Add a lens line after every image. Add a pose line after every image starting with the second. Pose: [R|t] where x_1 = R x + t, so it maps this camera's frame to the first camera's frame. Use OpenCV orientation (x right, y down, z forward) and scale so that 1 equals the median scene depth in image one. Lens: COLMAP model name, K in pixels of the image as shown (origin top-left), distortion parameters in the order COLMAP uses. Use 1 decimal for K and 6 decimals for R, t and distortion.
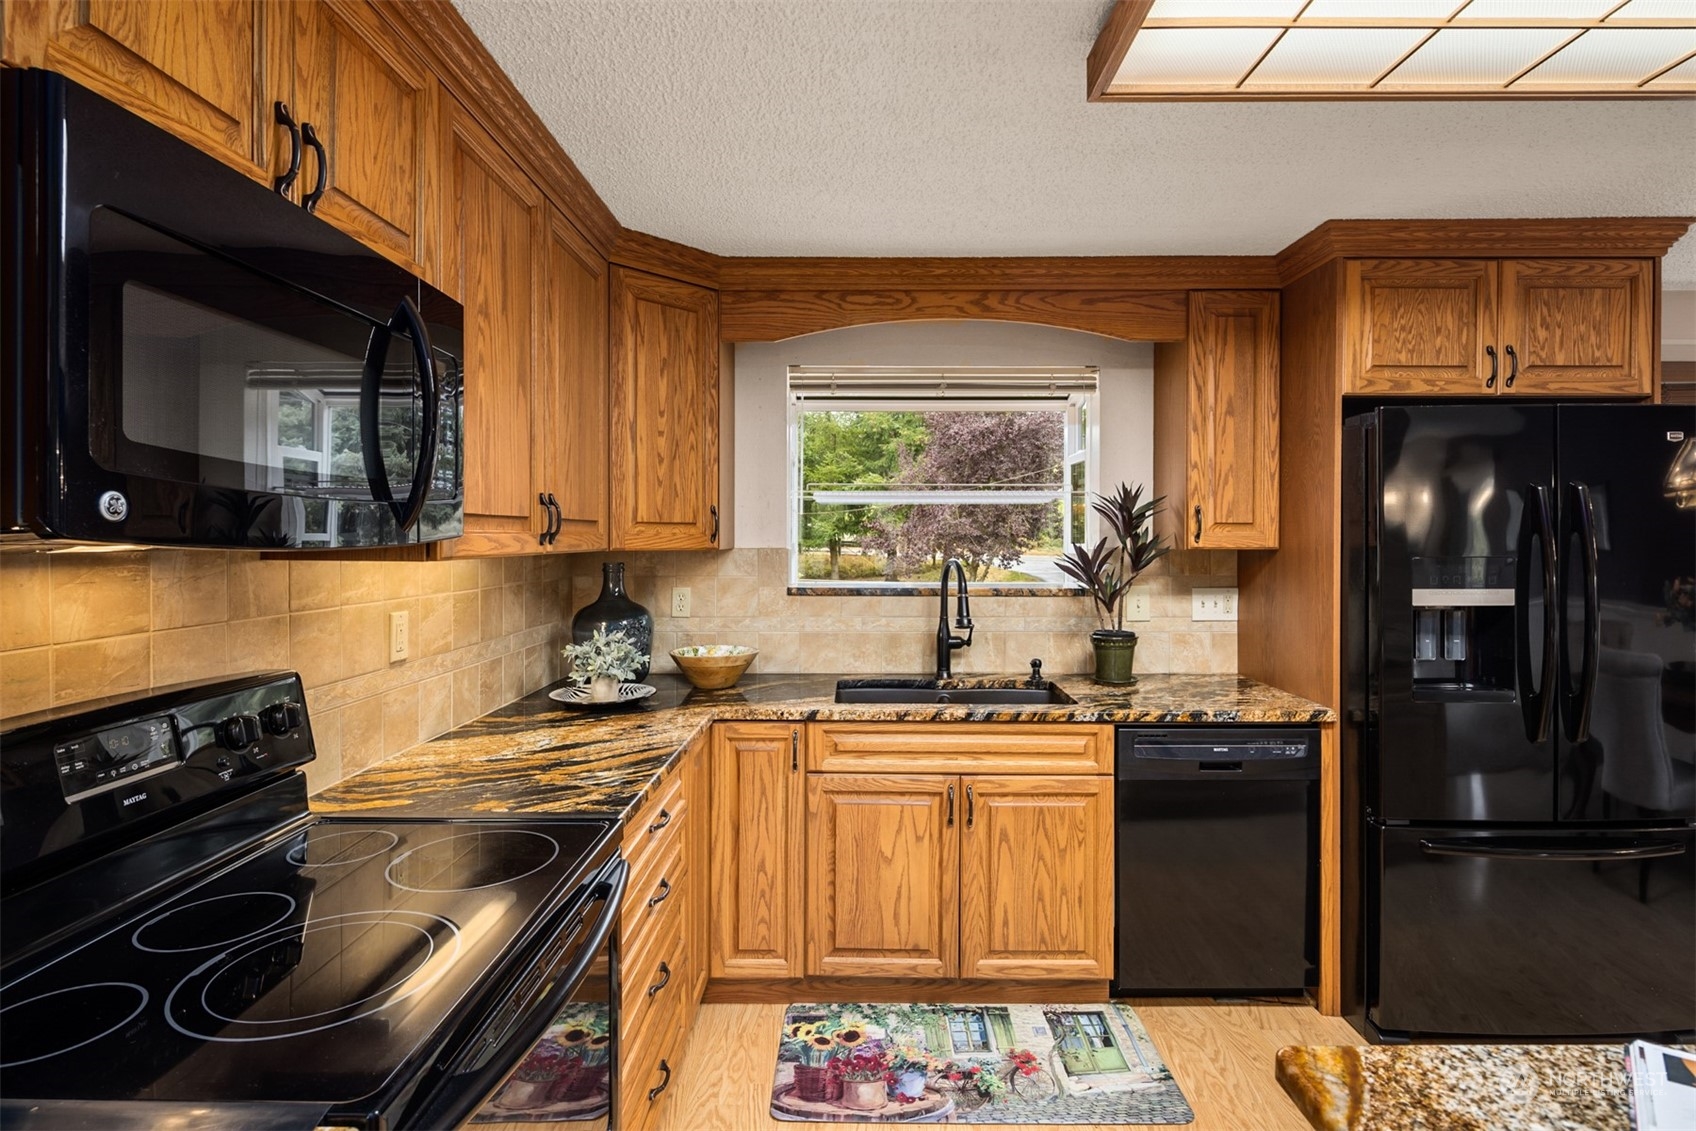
lens RADIAL K [[830.1, 0, 850.4], [0, 830.1, 540.9], [0, 0, 1]] dist [0.006003, -0.004951]
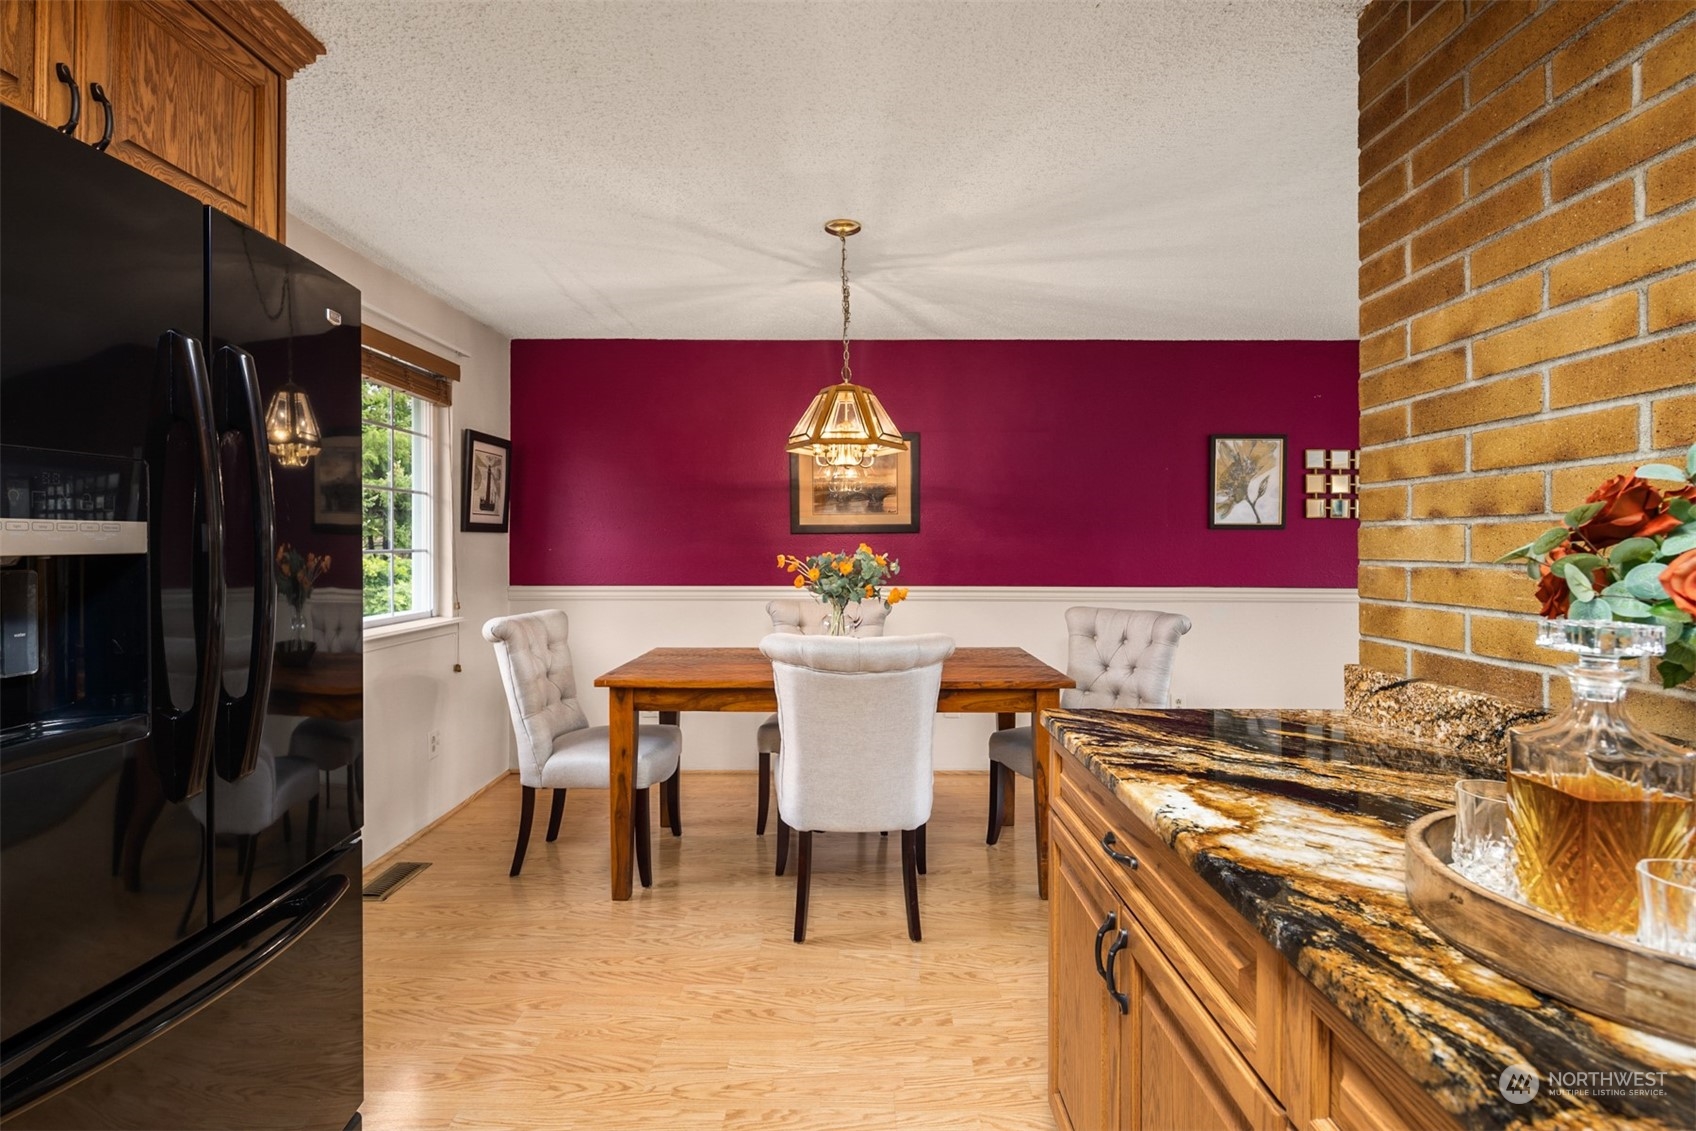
lens RADIAL K [[830.1, 0, 866.5], [0, 830.1, 544.5], [0, 0, 1]] dist [0.006003, -0.004951]
pose [[-0.014625, 0.002214, 0.999891, 0.241485], [0.001682, 0.999996, -0.002190, 0.068567], [-0.999892, 0.001650, -0.014628, 0.503825]]
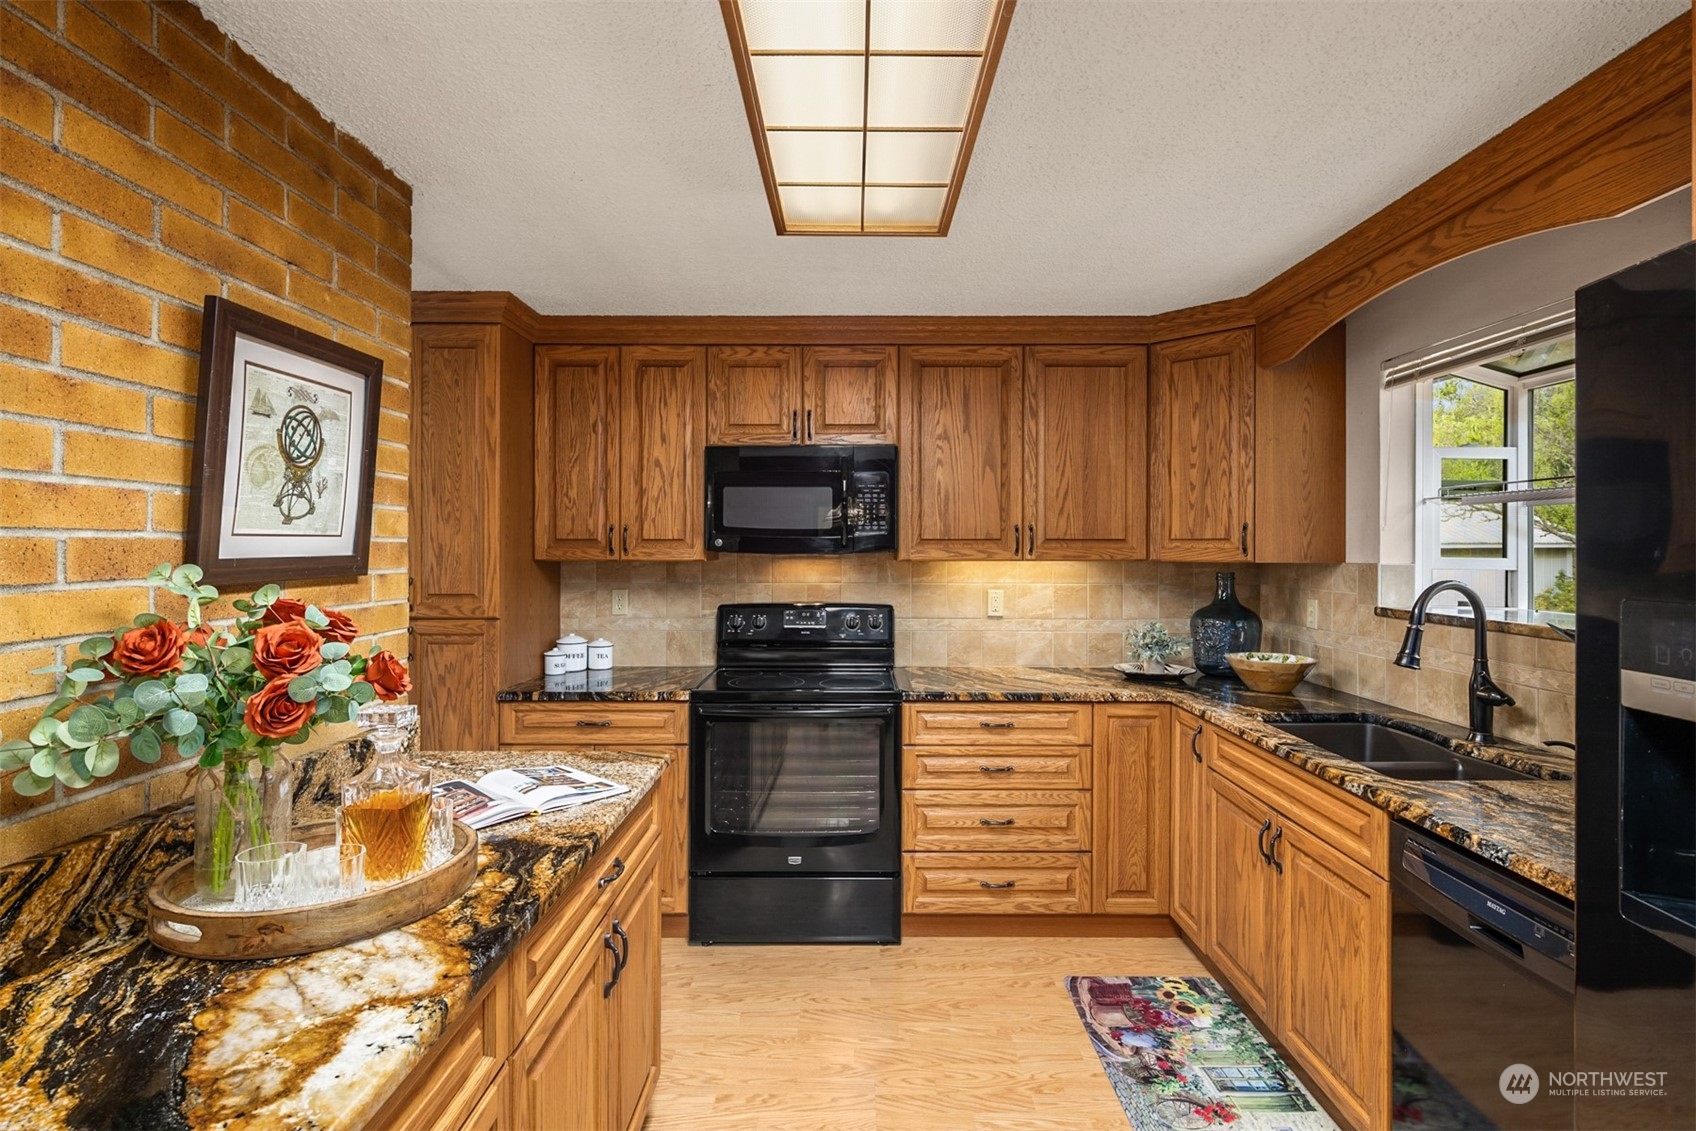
lens RADIAL K [[830.1, 0, 855.0], [0, 830.1, 539.2], [0, 0, 1]] dist [0.006003, -0.004951]
pose [[0.001141, -0.011610, -0.999932, 1.044593], [-0.005775, 0.999916, -0.011616, -0.004901], [0.999983, 0.005787, 0.001074, 0.533722]]
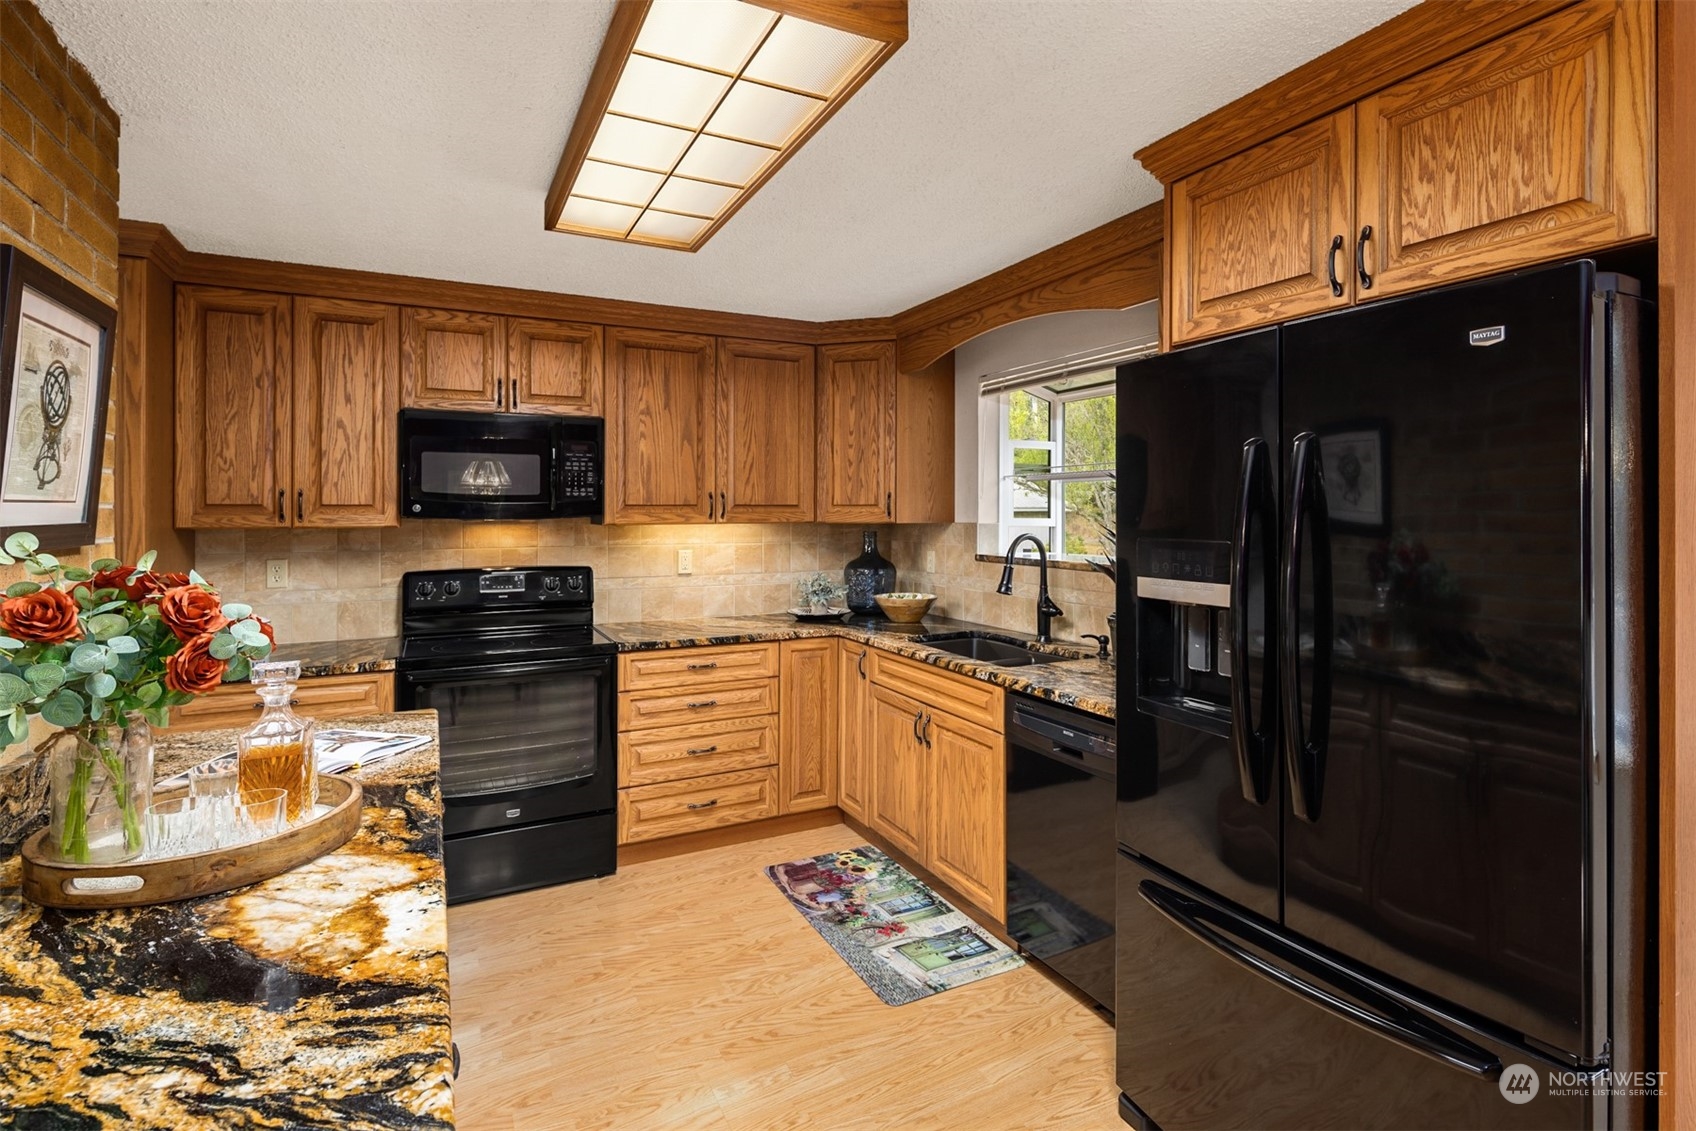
lens RADIAL K [[830.1, 0, 858.0], [0, 830.1, 504.6], [0, 0, 1]] dist [0.006003, -0.004951]
pose [[0.458316, -0.010509, -0.888727, 1.194522], [-0.001148, 0.999922, -0.012416, -0.003856], [0.888788, 0.006710, 0.458269, 0.334360]]
